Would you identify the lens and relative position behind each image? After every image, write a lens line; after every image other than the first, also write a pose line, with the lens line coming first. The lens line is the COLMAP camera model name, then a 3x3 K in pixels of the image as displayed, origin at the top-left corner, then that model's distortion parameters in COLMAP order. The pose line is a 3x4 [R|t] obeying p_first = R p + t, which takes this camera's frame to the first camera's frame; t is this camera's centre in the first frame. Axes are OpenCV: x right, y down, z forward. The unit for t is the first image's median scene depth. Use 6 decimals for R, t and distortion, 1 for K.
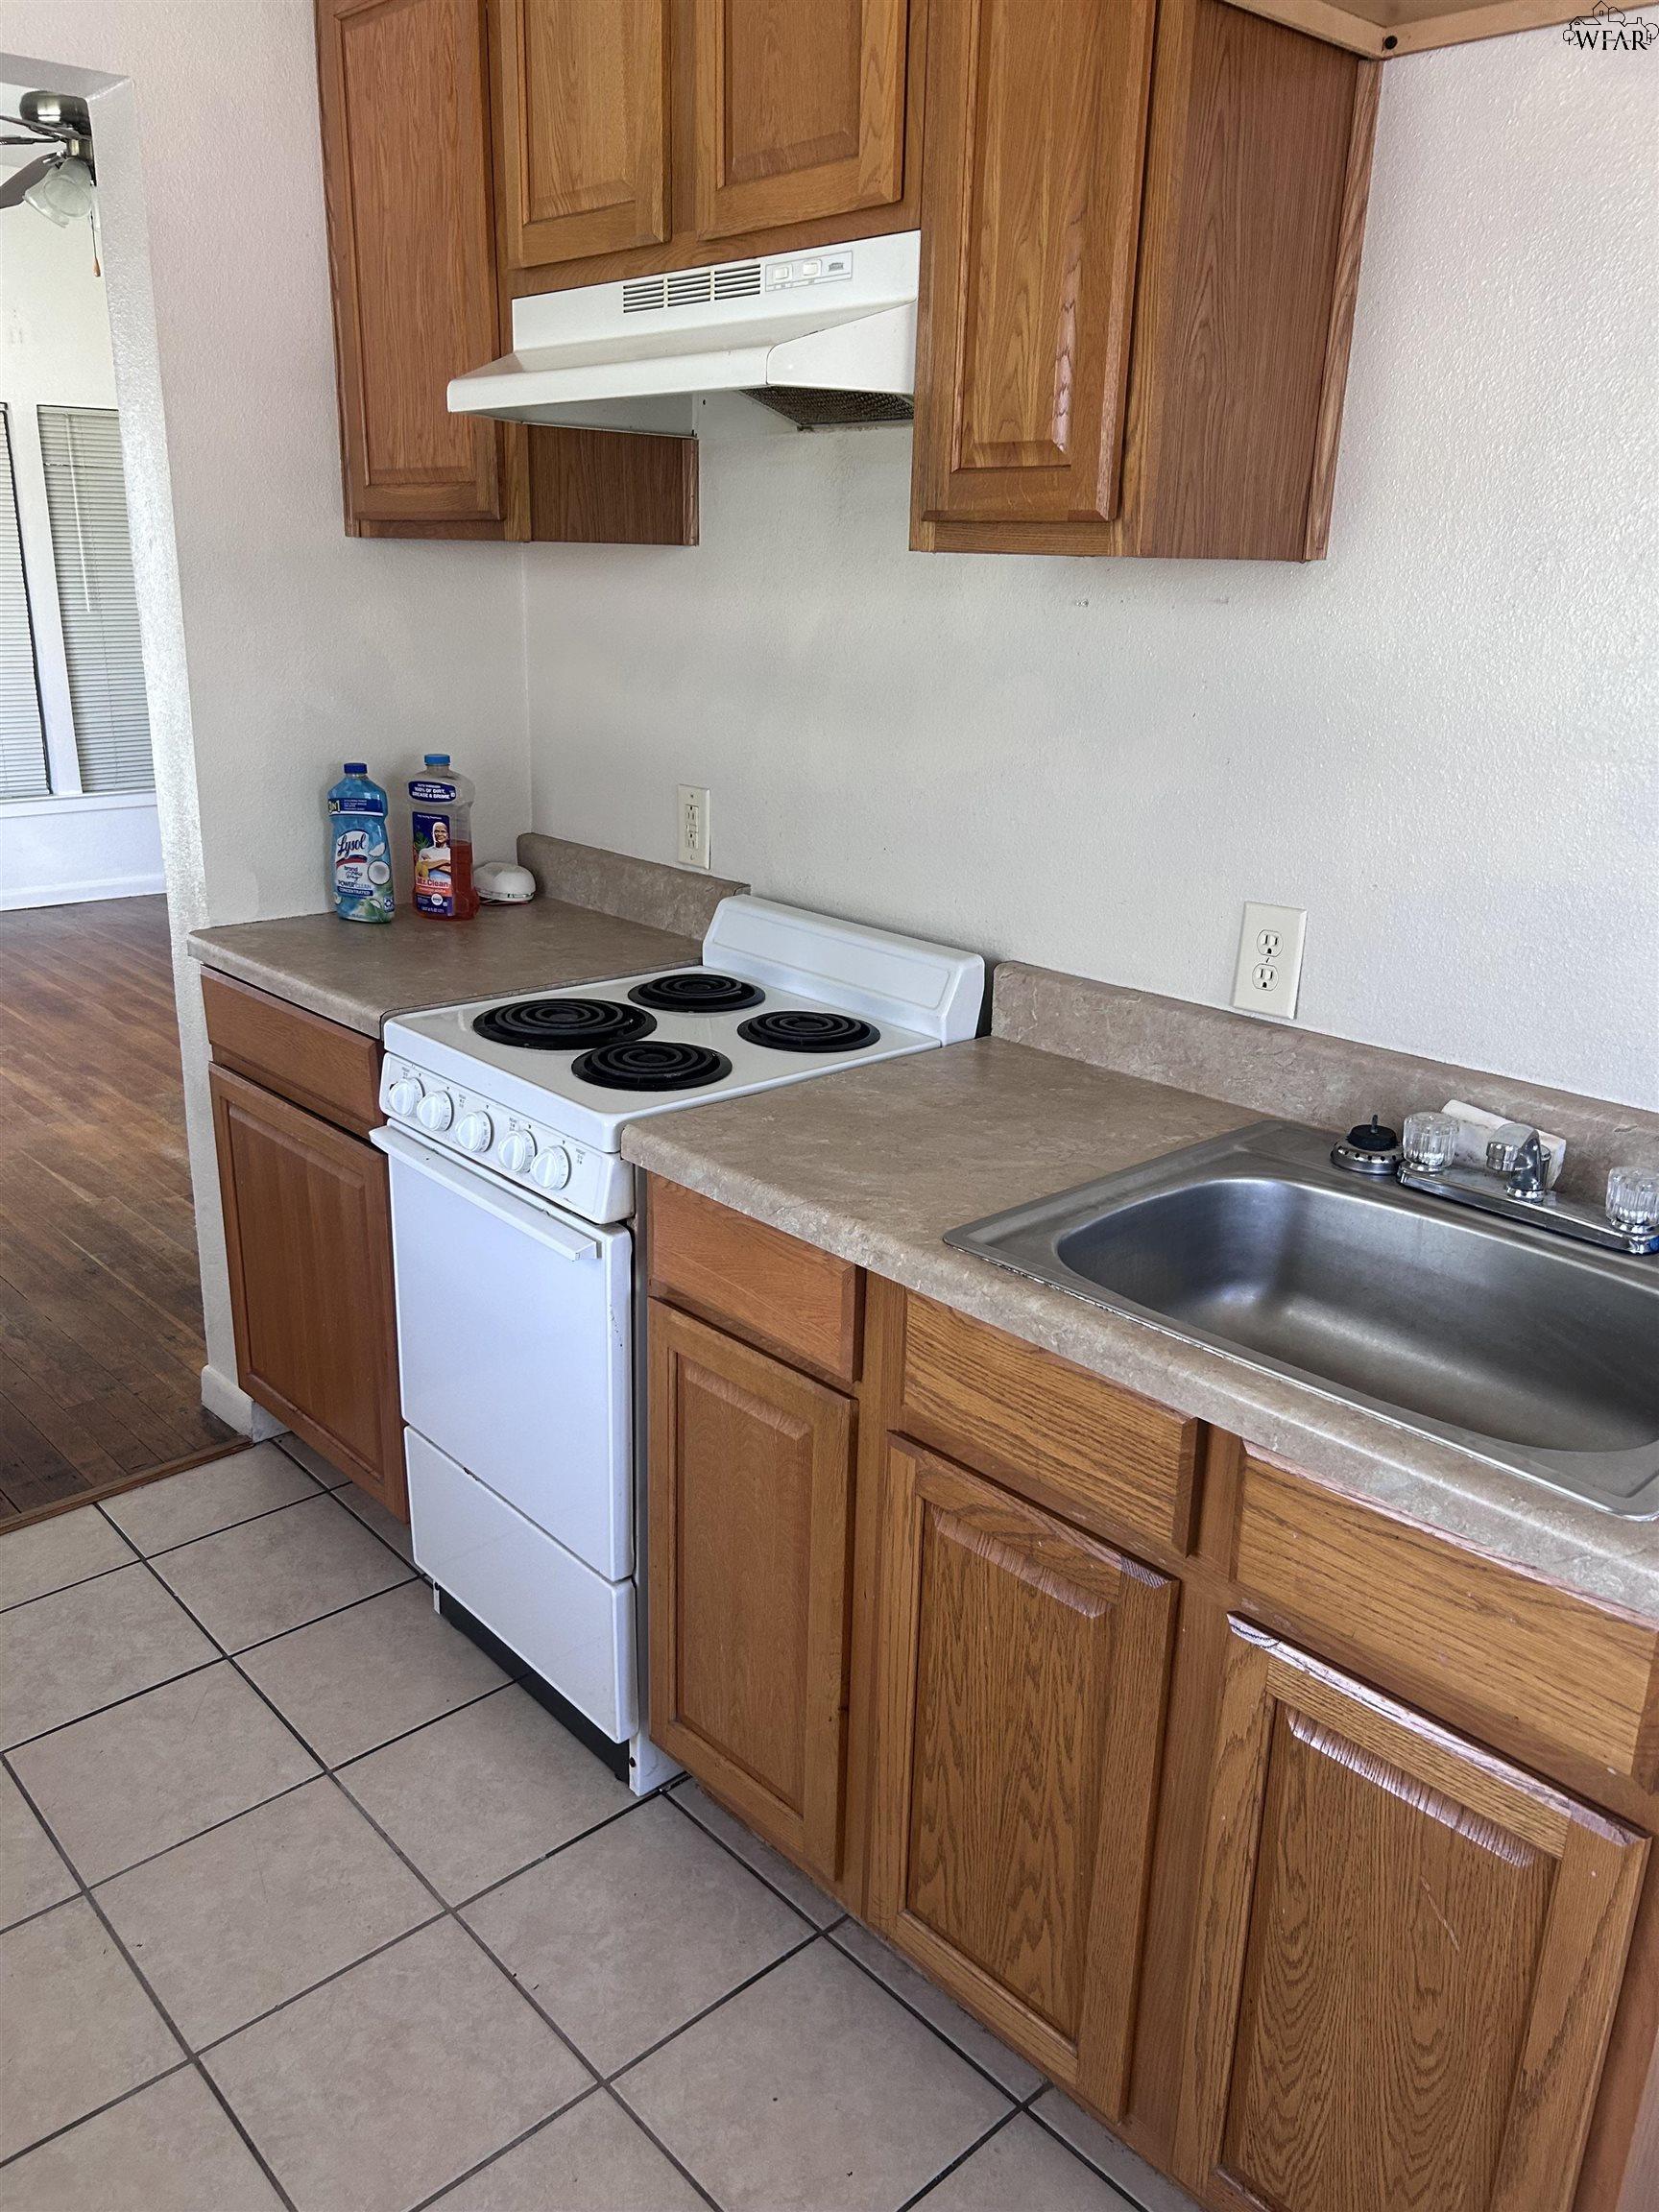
lens RADIAL K [[1683.8, 0, 829.5], [0, 1683.8, 1106.0], [0, 0, 1]] dist [0.009448, -0.007697]
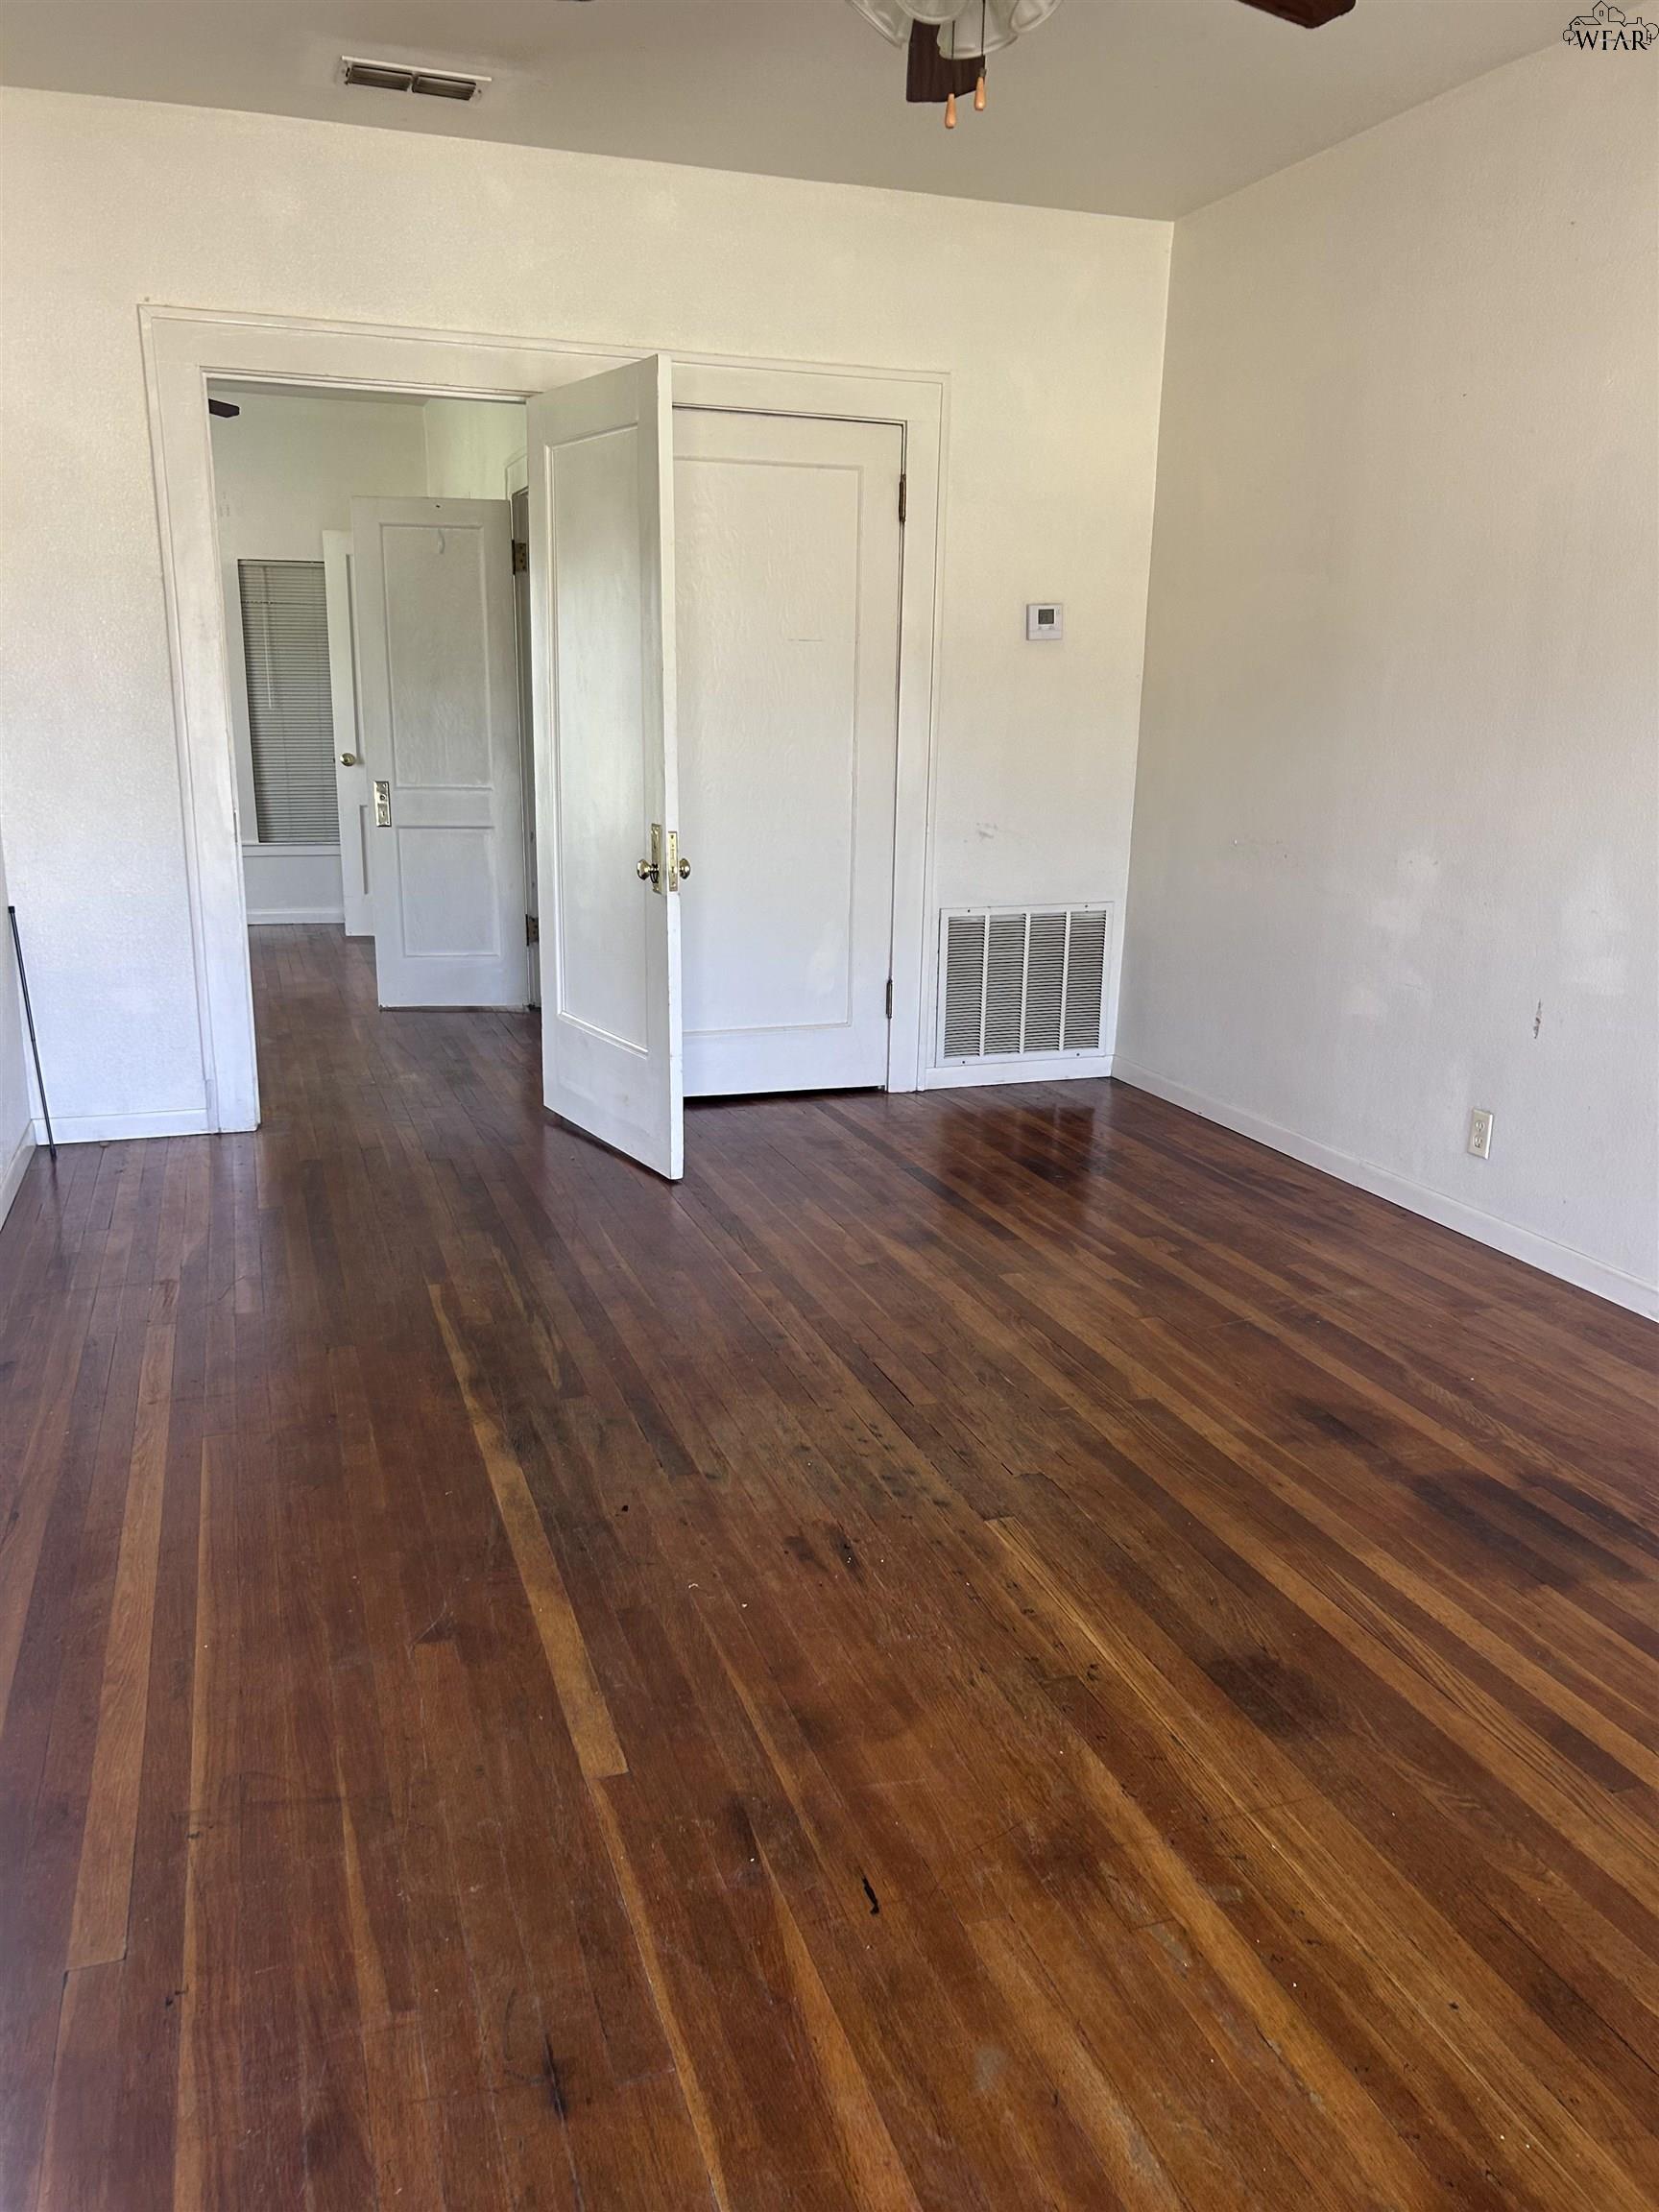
lens RADIAL K [[1642.8, 0, 831.2], [0, 1642.8, 1113.5], [0, 0, 1]] dist [0.077107, -0.194142]
pose [[0.920025, 0.090691, -0.381220, 0.707383], [-0.120397, 0.991215, -0.054756, 0.064228], [0.372905, 0.096275, 0.922861, -0.029121]]
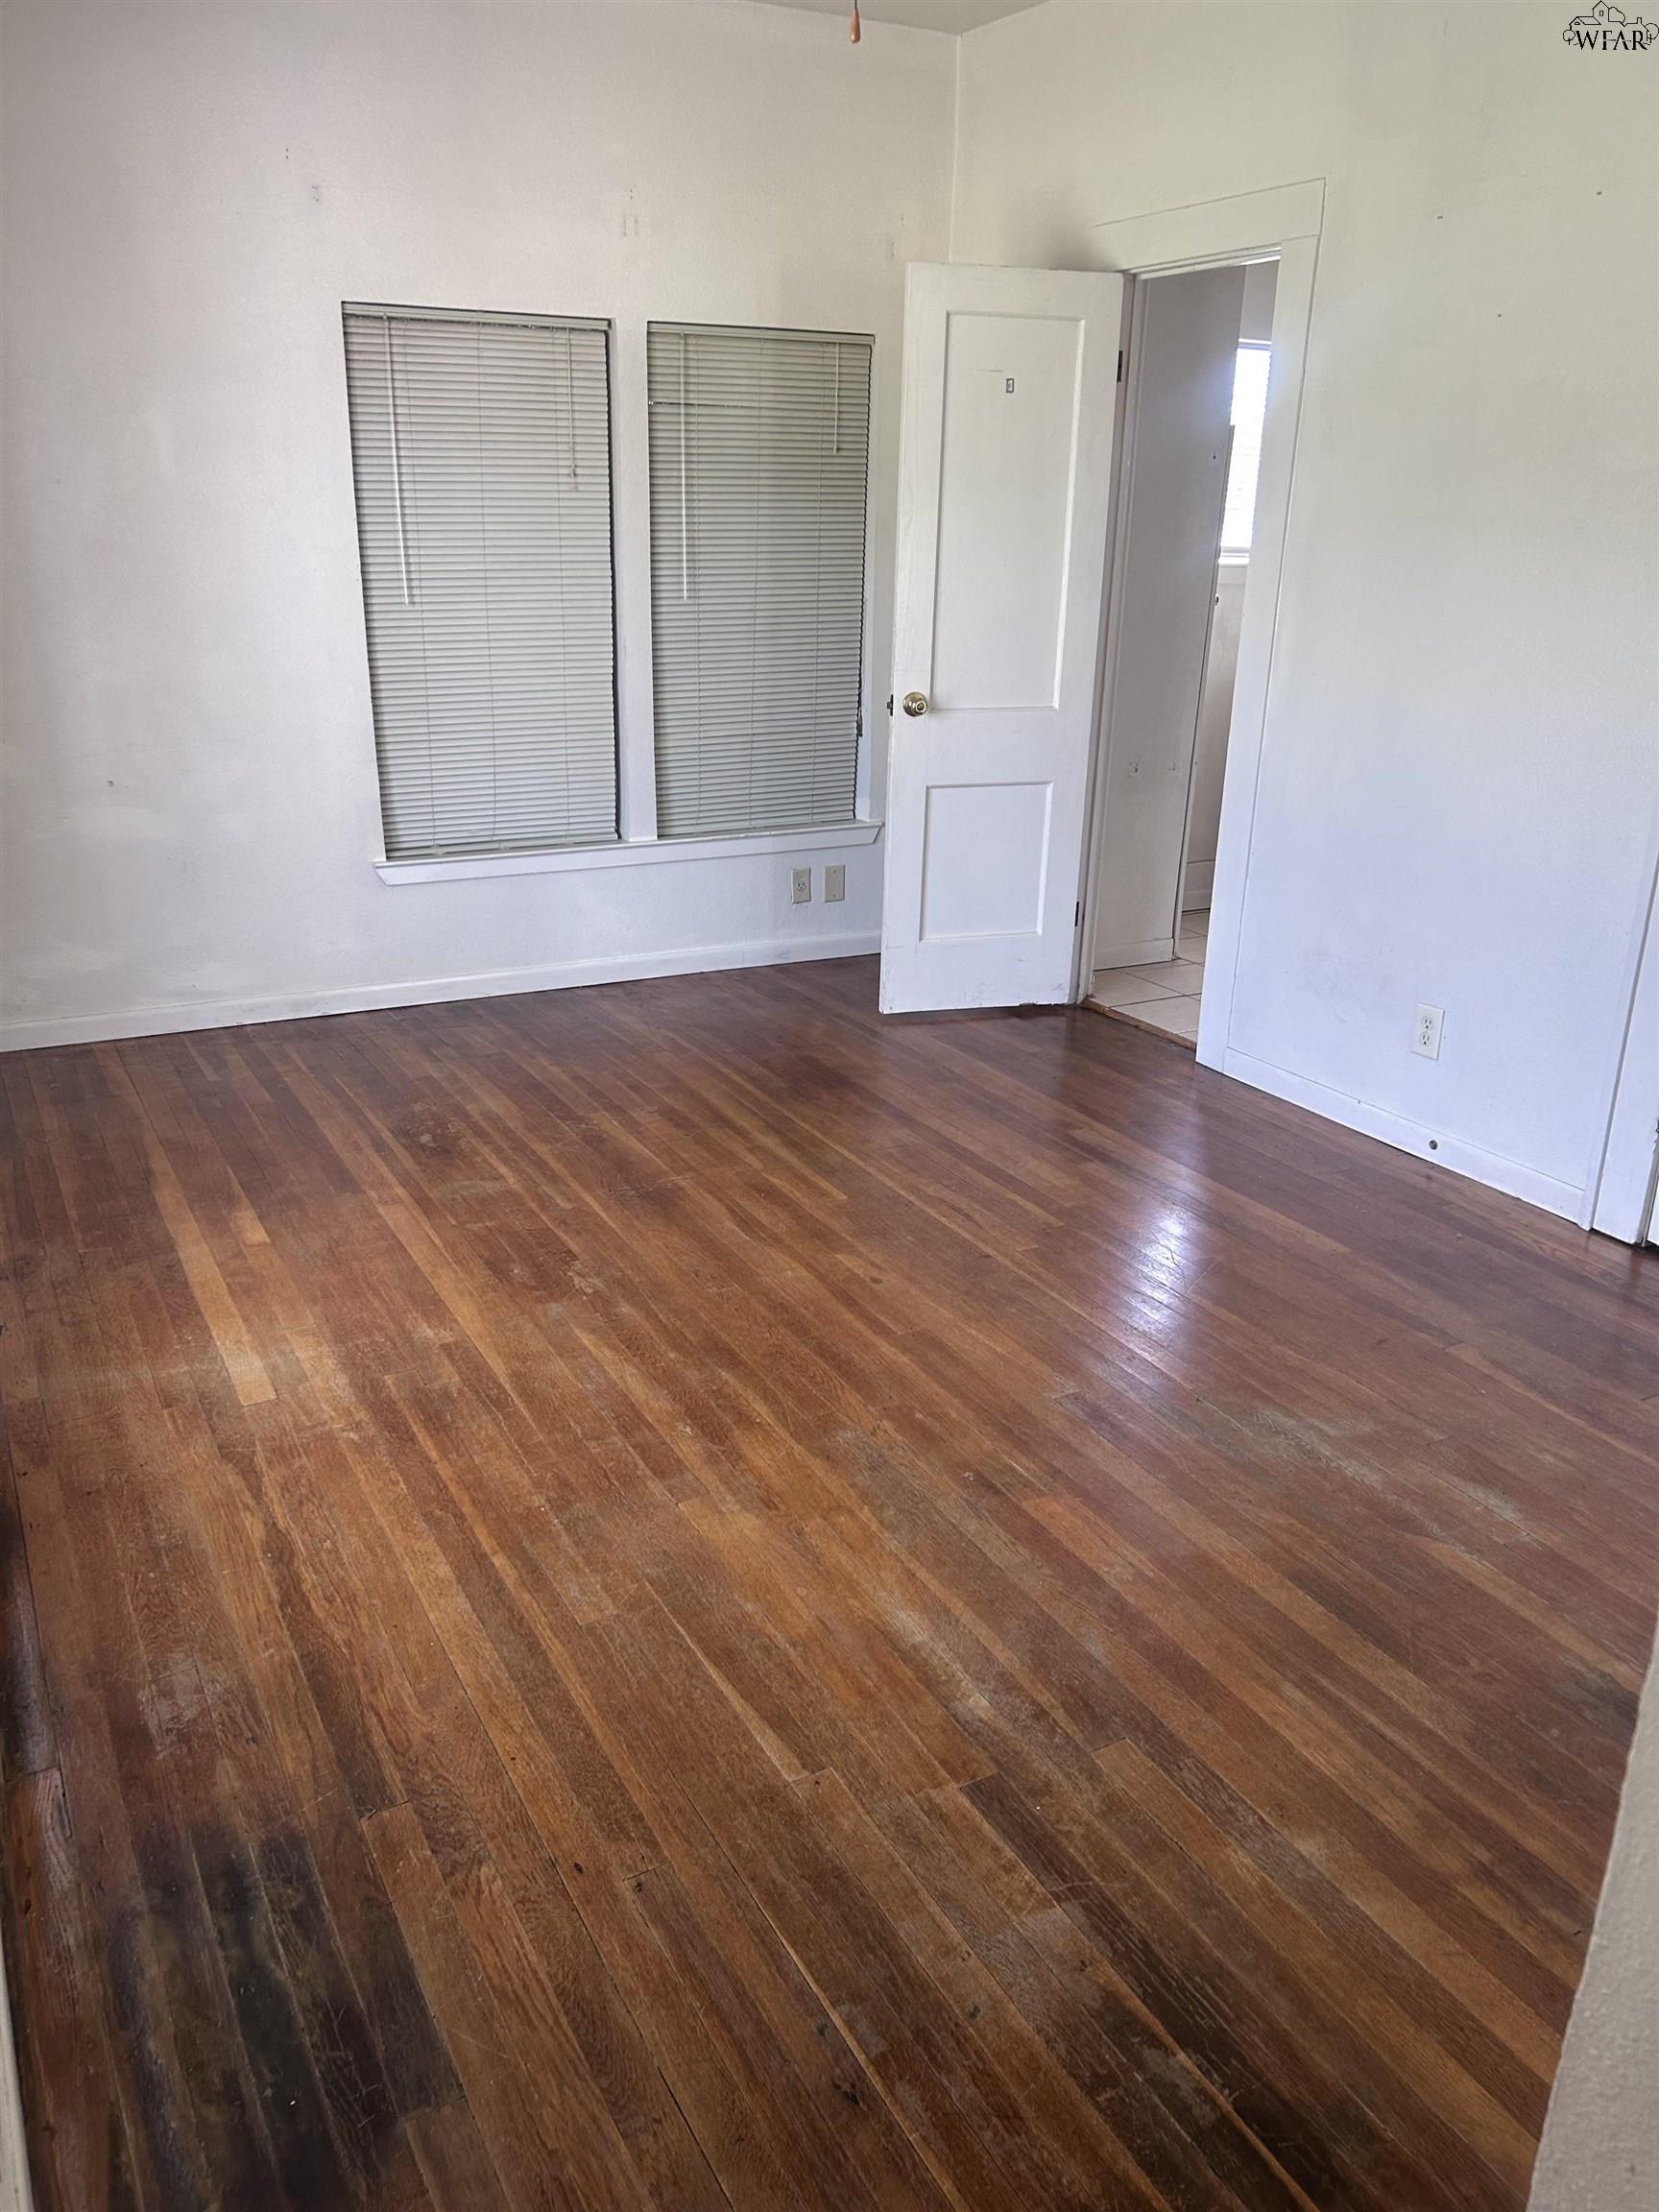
lens RADIAL K [[1642.8, 0, 831.2], [0, 1642.8, 1113.5], [0, 0, 1]] dist [0.077107, -0.194142]
pose [[0.968942, 0.078493, -0.234500, -0.258052], [-0.073086, 0.996823, 0.031672, -0.129385], [0.236241, -0.013550, 0.971600, 0.410274]]
